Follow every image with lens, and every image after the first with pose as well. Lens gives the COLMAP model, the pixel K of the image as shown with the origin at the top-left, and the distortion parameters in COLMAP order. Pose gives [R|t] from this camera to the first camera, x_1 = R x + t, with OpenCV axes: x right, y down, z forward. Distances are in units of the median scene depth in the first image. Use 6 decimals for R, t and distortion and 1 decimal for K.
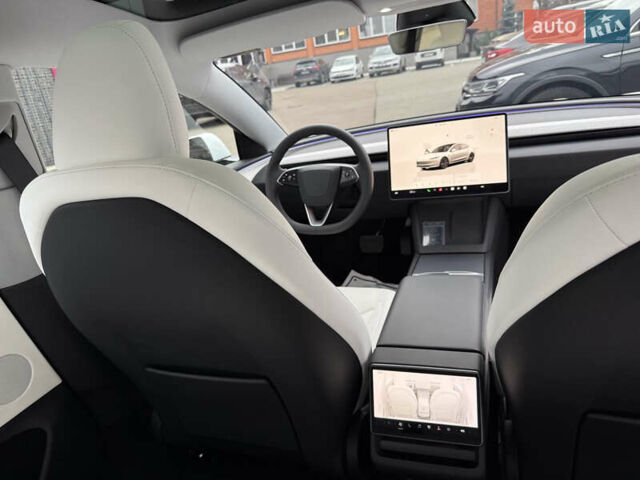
lens RADIAL K [[453.8, 0, 320.2], [0, 453.8, 242.7], [0, 0, 1]] dist [0.052874, -0.081251]
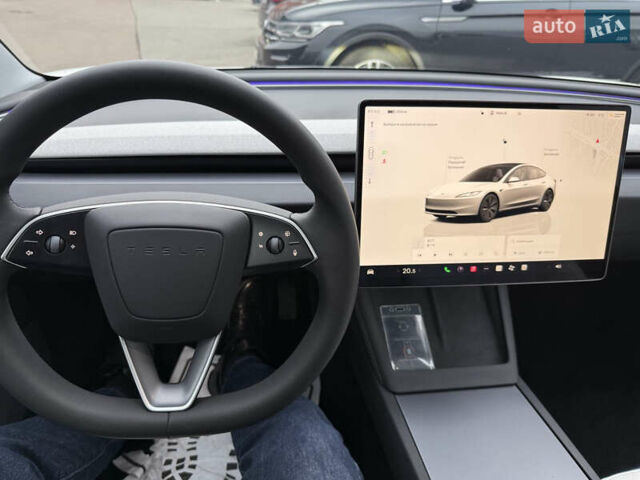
lens RADIAL K [[453.8, 0, 320.2], [0, 453.8, 242.7], [0, 0, 1]] dist [0.052874, -0.081251]
pose [[0.863816, -0.040646, 0.502165, -0.070003], [-0.021339, 0.992894, 0.117073, -0.185456], [-0.503355, -0.111846, 0.856810, 0.704964]]
